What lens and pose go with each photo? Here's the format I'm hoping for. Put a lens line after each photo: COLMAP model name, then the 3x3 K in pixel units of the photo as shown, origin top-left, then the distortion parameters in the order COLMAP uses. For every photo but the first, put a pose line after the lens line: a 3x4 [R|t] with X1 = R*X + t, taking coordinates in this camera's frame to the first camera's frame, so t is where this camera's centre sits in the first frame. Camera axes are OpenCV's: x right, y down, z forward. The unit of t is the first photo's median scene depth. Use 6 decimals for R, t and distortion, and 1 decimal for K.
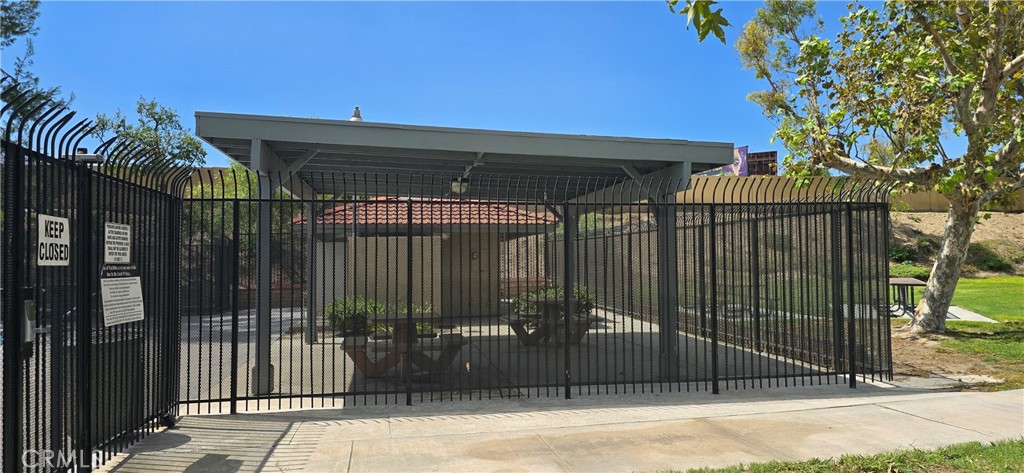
lens RADIAL K [[687.8, 0, 512.7], [0, 687.8, 238.2], [0, 0, 1]] dist [0.058821, -0.055699]
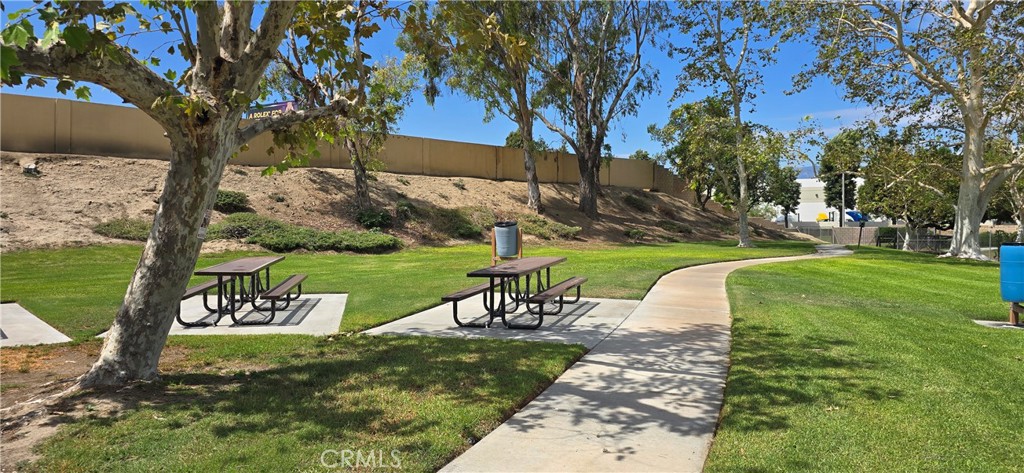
lens RADIAL K [[687.8, 0, 513.1], [0, 687.8, 230.6], [0, 0, 1]] dist [0.058821, -0.055699]
pose [[0.833845, 0.007903, 0.551943, 0.223316], [-0.033977, 0.998736, 0.037031, -0.001308], [-0.550953, -0.049632, 0.833059, 0.176022]]
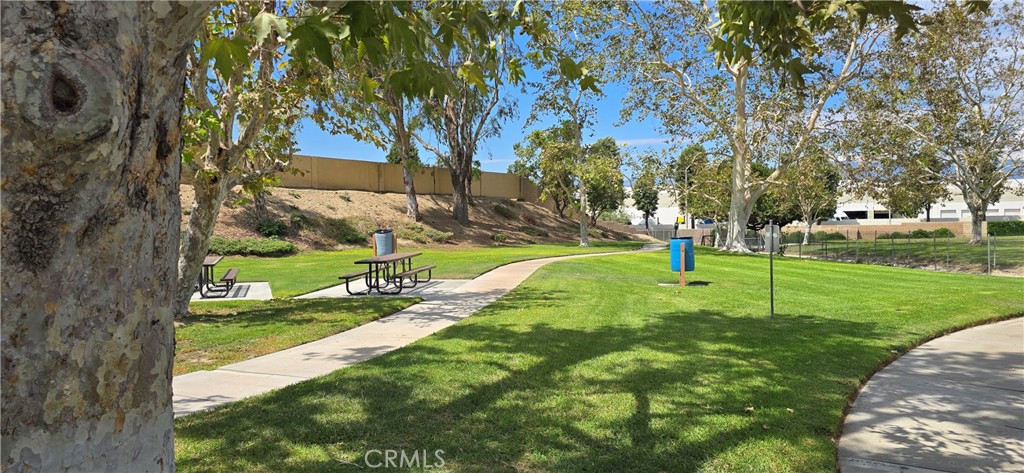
lens RADIAL K [[687.8, 0, 526.8], [0, 687.8, 240.1], [0, 0, 1]] dist [0.058821, -0.055699]
pose [[0.721233, -0.009284, 0.692631, 0.115675], [-0.023043, 0.999035, 0.037385, -0.007913], [-0.692310, -0.042923, 0.720323, -0.010460]]
